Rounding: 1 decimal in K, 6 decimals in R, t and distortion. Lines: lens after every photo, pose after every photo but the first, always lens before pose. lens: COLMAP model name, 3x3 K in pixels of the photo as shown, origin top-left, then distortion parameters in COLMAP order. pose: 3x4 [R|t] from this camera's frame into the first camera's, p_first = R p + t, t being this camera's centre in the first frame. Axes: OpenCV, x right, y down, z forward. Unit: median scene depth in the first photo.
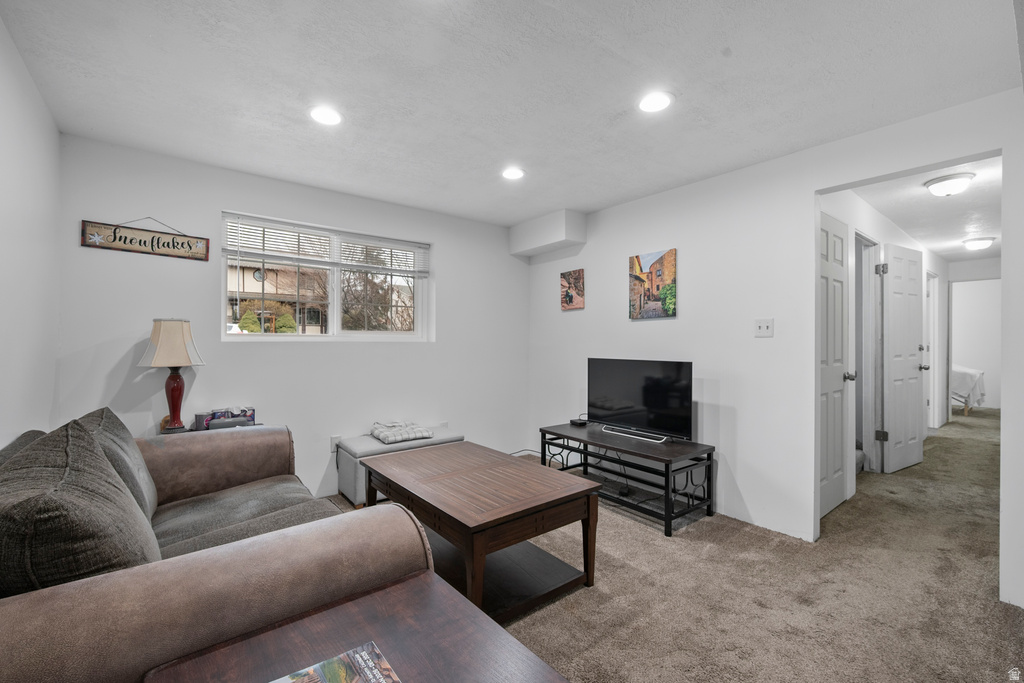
lens RADIAL K [[438.5, 0, 515.3], [0, 438.5, 340.1], [0, 0, 1]] dist [0.020262, -0.000001]
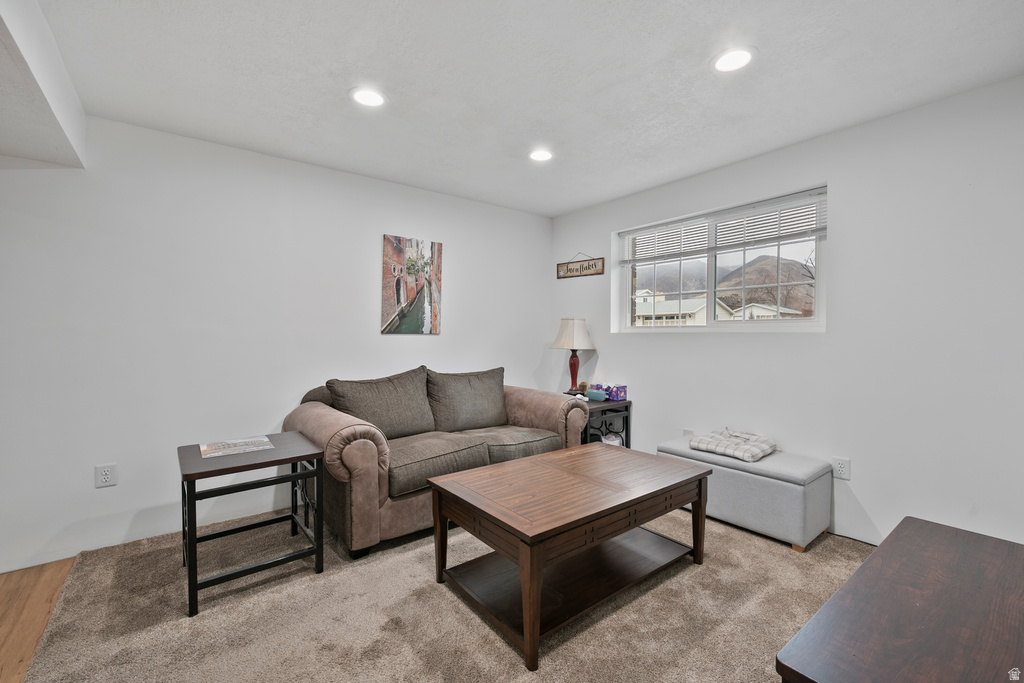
lens RADIAL K [[438.5, 0, 515.3], [0, 438.5, 340.1], [0, 0, 1]] dist [0.020262, -0.000001]
pose [[-0.011353, 0.012301, -0.999860, 0.724195], [0.001570, 0.999923, 0.012284, 0.009648], [0.999934, -0.001430, -0.011371, 0.804596]]
